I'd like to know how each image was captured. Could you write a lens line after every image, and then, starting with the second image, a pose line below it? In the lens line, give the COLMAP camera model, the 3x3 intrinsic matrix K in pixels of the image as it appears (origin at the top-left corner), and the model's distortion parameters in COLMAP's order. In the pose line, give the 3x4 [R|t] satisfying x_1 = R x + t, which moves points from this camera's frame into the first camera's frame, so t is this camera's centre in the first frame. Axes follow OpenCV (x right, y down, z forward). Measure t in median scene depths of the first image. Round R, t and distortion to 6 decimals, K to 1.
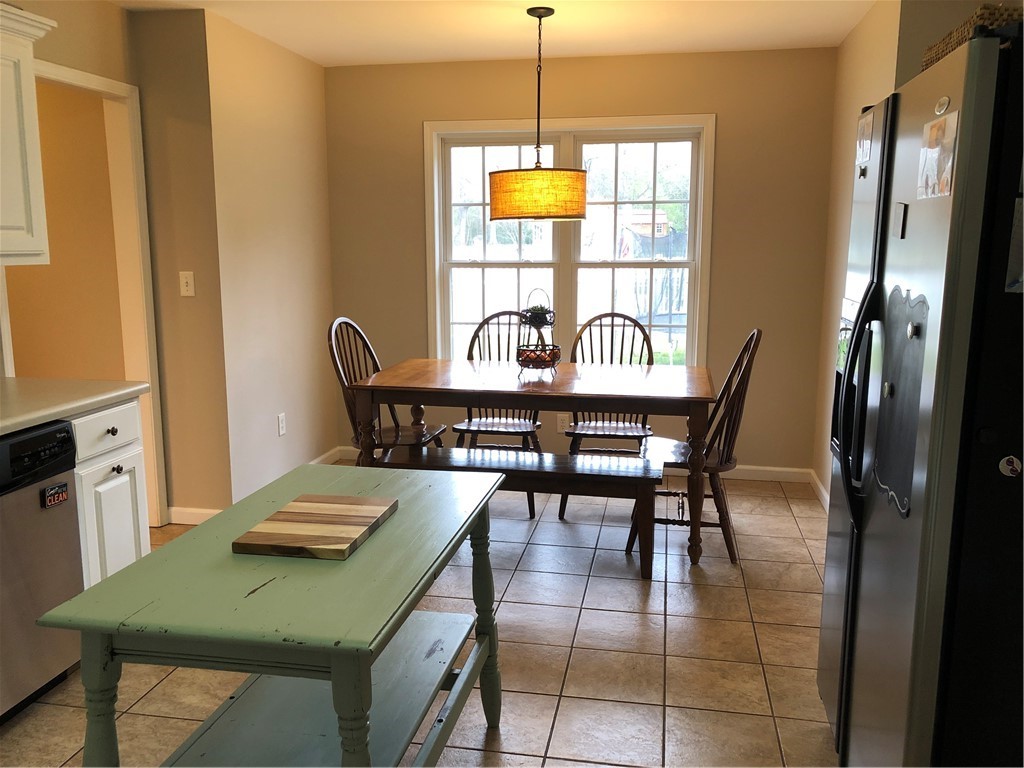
lens RADIAL K [[832.8, 0, 515.9], [0, 832.8, 383.3], [0, 0, 1]] dist [0.059772, -0.046641]
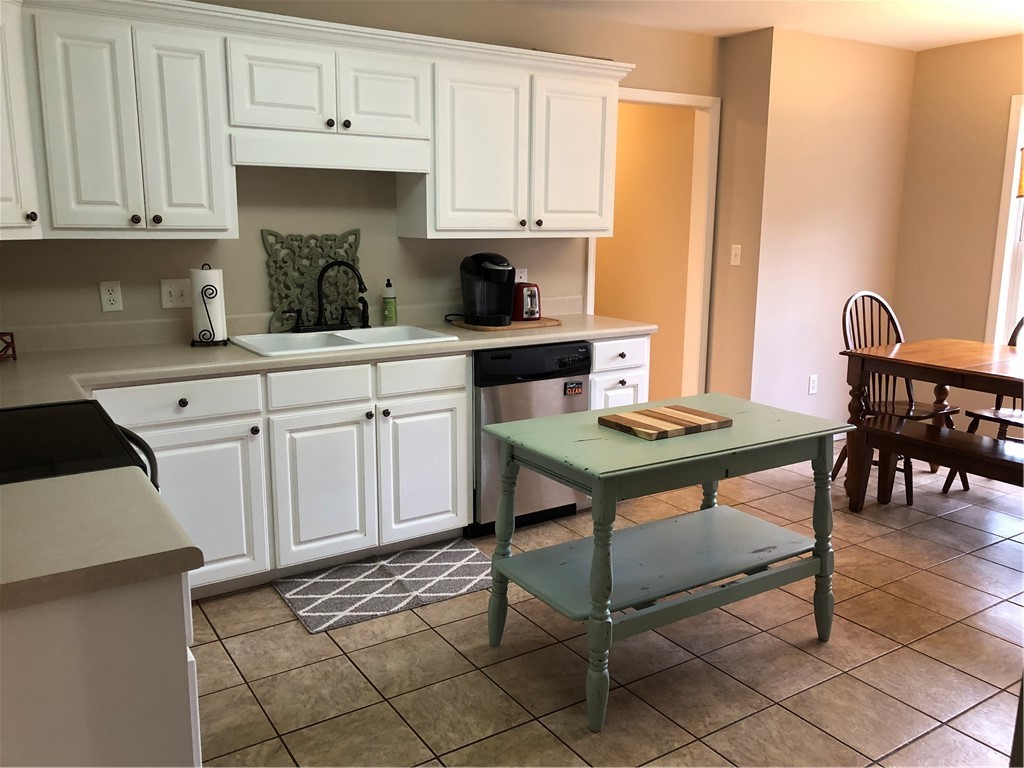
lens RADIAL K [[832.8, 0, 513.1], [0, 832.8, 388.0], [0, 0, 1]] dist [0.059772, -0.046641]
pose [[0.692515, 0.148414, -0.705972, 0.303428], [-0.126340, 0.988436, 0.083863, 0.012908], [0.710254, 0.031117, 0.703257, -0.093736]]
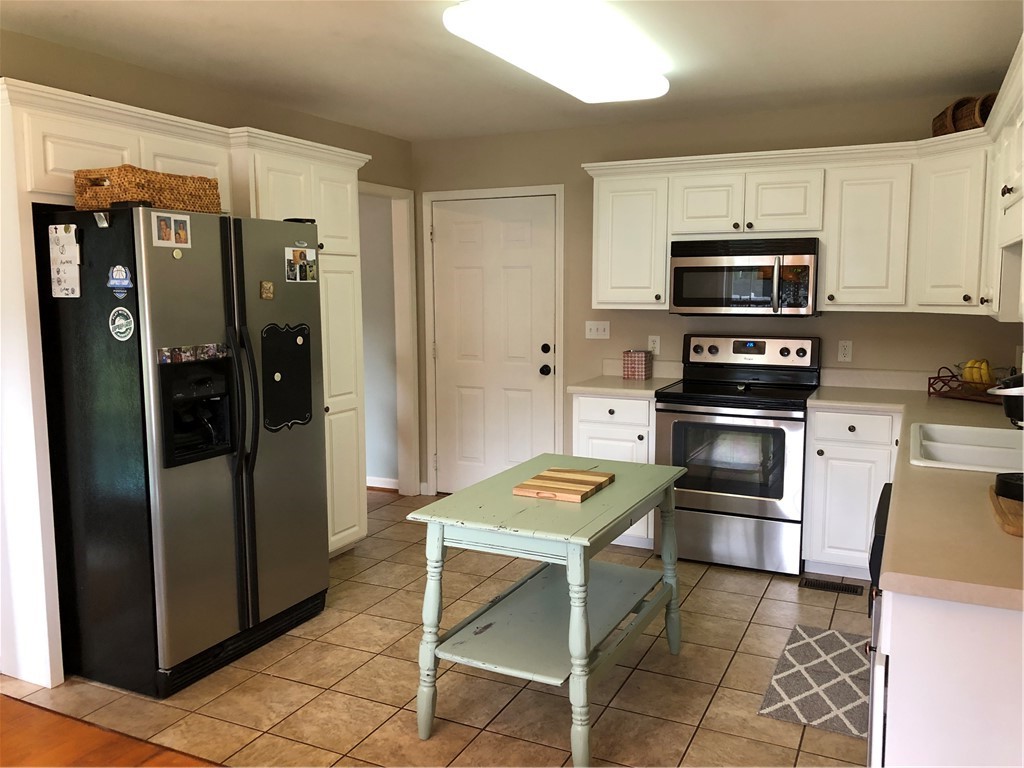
lens RADIAL K [[832.8, 0, 521.4], [0, 832.8, 386.2], [0, 0, 1]] dist [0.059772, -0.046641]
pose [[-0.968321, -0.027671, 0.248171, -0.278346], [0.044747, 0.958526, 0.281470, -0.233688], [-0.245666, 0.283658, -0.926923, 1.260763]]
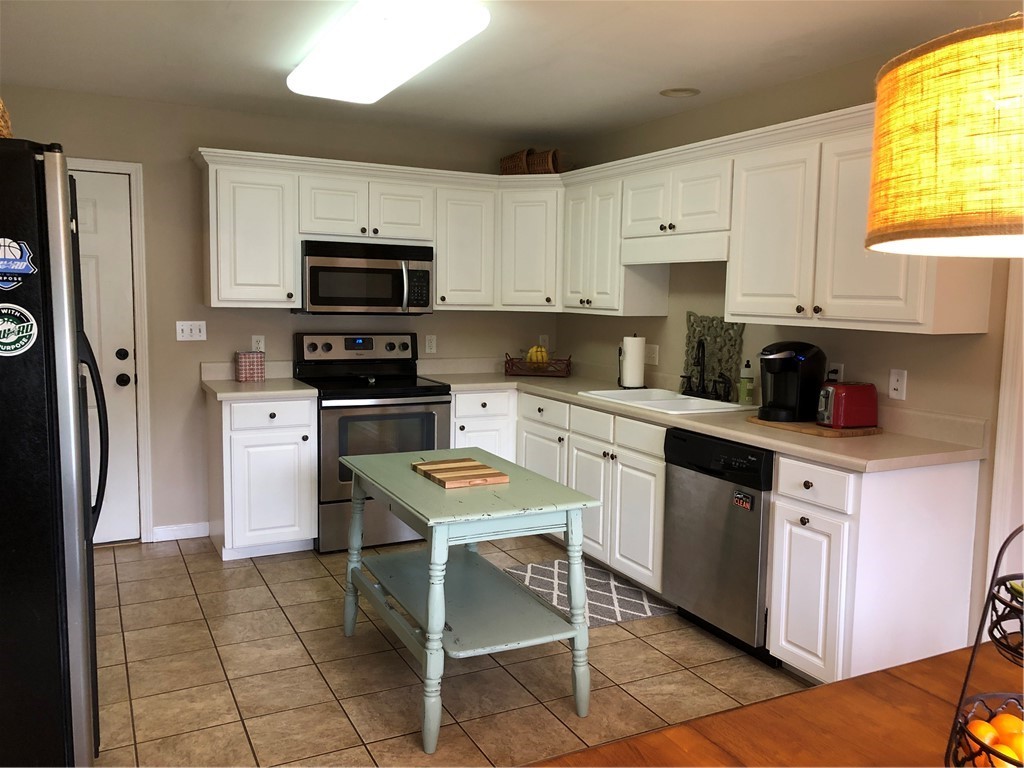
lens RADIAL K [[832.8, 0, 515.3], [0, 832.8, 385.1], [0, 0, 1]] dist [0.059772, -0.046641]
pose [[-0.789349, 0.054316, -0.611538, 0.349929], [-0.120692, 0.962914, 0.241309, -0.211728], [0.601965, 0.264285, -0.753519, 1.180865]]
